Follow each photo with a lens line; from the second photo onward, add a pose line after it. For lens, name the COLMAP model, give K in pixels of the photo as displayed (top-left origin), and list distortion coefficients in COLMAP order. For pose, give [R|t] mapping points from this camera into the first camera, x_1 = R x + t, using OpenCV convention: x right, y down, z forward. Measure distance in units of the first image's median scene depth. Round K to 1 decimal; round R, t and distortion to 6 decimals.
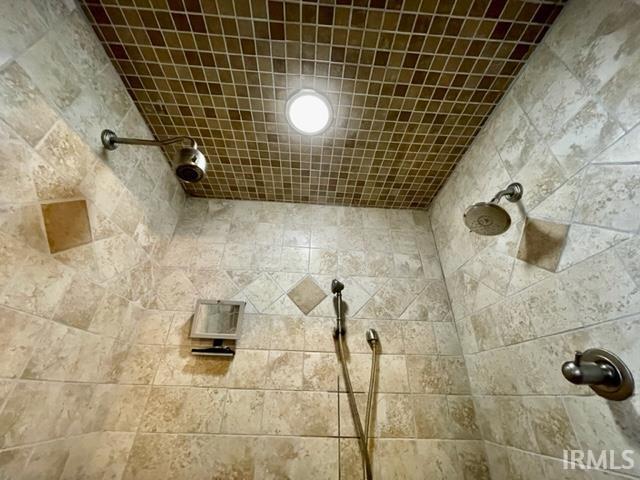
lens RADIAL K [[257.5, 0, 320.3], [0, 257.5, 242.8], [0, 0, 1]] dist [-0.001079, 0.000596]
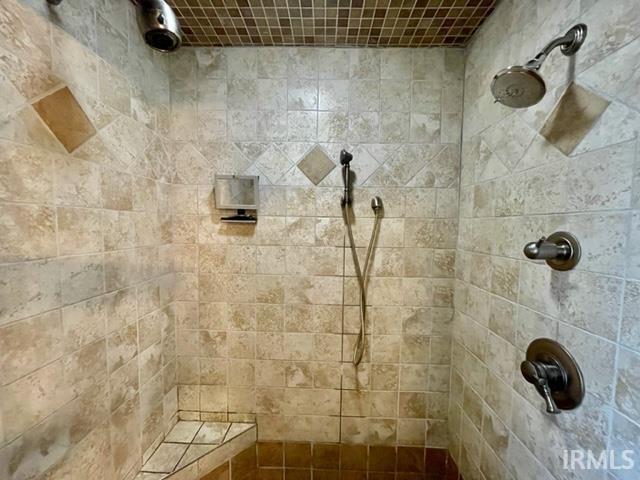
lens RADIAL K [[257.5, 0, 320.3], [0, 257.5, 242.8], [0, 0, 1]] dist [-0.001079, 0.000596]
pose [[0.996682, -0.000164, -0.081396, 0.057135], [0.045959, 0.826481, 0.561086, -0.140942], [0.067180, -0.562965, 0.823746, -0.016790]]
